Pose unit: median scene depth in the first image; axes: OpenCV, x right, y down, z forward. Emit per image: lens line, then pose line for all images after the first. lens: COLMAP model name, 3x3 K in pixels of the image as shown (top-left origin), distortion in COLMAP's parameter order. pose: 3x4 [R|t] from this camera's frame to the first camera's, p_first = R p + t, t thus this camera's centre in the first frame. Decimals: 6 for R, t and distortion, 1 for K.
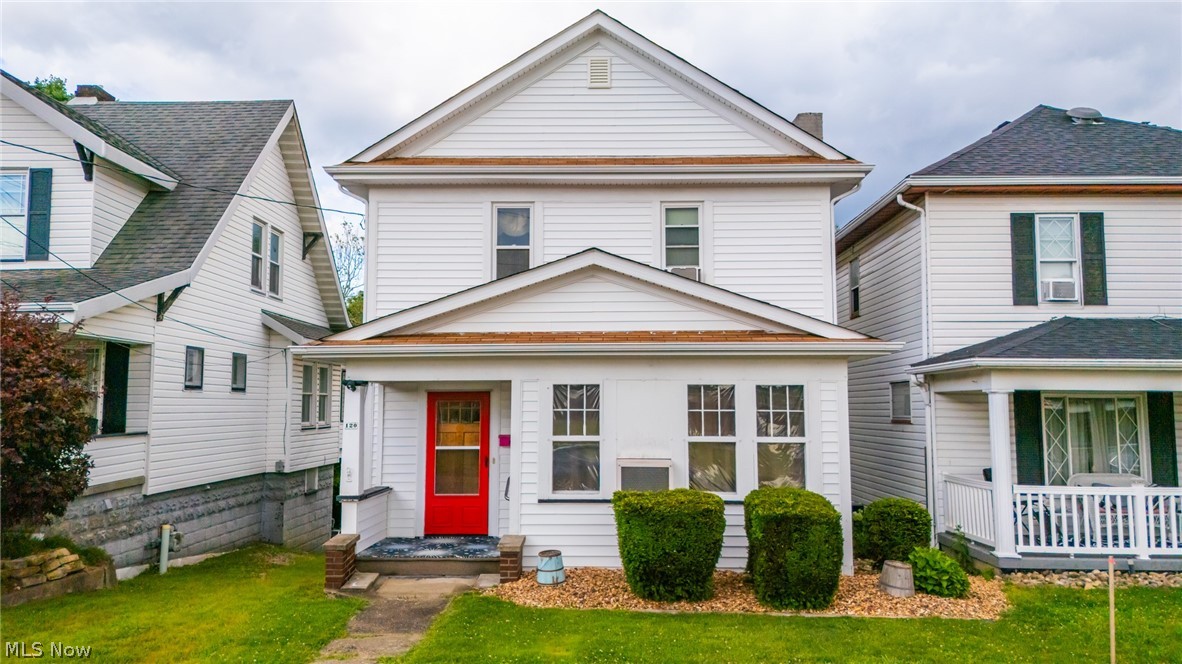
lens RADIAL K [[879.1, 0, 590.1], [0, 879.1, 329.6], [0, 0, 1]] dist [0.055961, -0.036079]
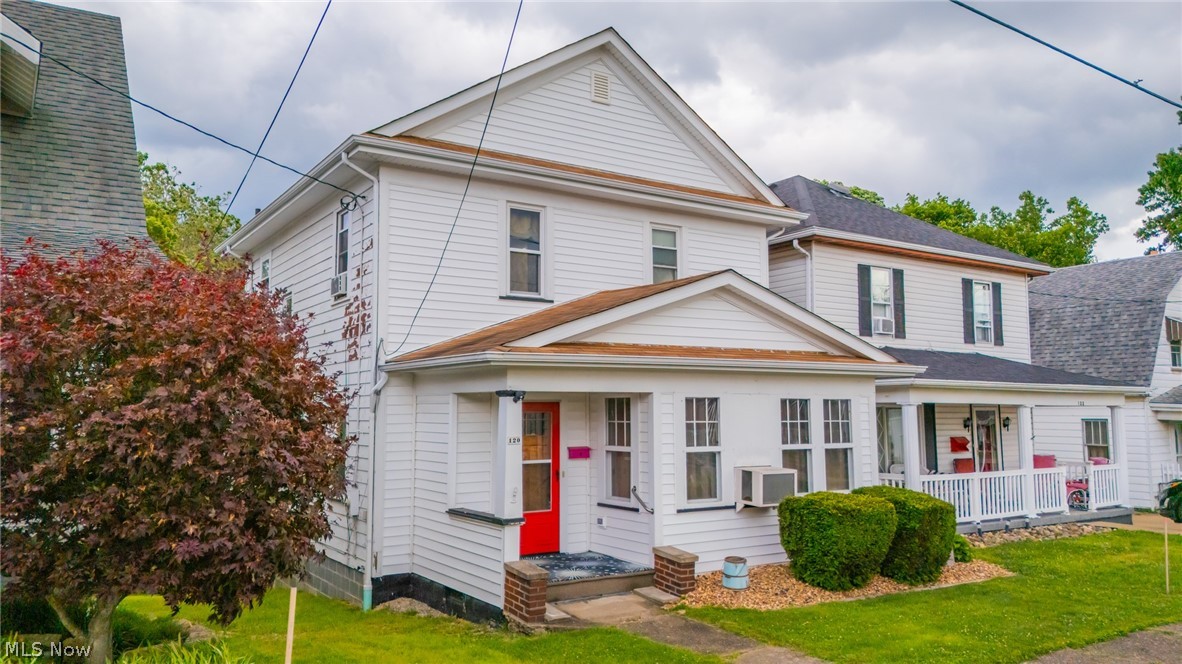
lens RADIAL K [[879.1, 0, 593.2], [0, 879.1, 329.1], [0, 0, 1]] dist [0.055961, -0.036079]
pose [[0.821538, 0.050881, 0.567879, -0.618744], [-0.049318, 0.998619, -0.018129, 0.005793], [-0.568017, -0.013113, 0.822913, 0.182908]]
